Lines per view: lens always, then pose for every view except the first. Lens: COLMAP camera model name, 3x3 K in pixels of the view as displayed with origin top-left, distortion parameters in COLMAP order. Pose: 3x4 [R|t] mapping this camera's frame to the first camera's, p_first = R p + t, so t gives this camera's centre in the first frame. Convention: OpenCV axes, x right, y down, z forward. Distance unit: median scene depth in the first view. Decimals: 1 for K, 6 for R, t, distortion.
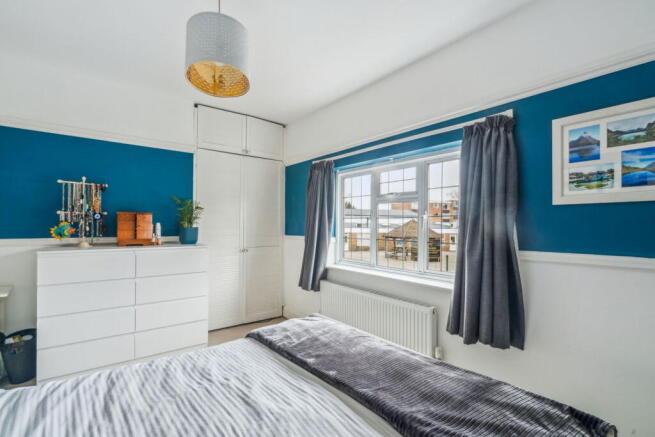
lens RADIAL K [[300.6, 0, 325.2], [0, 300.6, 218.1], [0, 0, 1]] dist [-0.001681, 0.000346]
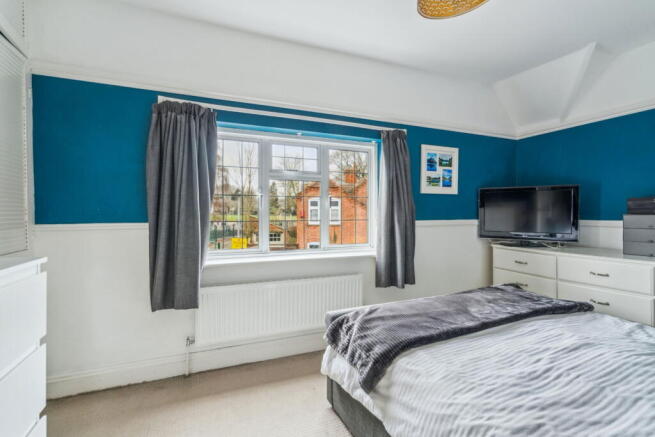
lens RADIAL K [[300.6, 0, 325.2], [0, 300.6, 218.1], [0, 0, 1]] dist [-0.001681, 0.000346]
pose [[0.268383, -0.025661, 0.962971, -1.158272], [-0.020546, 0.999265, 0.032355, 0.058494], [-0.963093, -0.028468, 0.267658, 1.157041]]
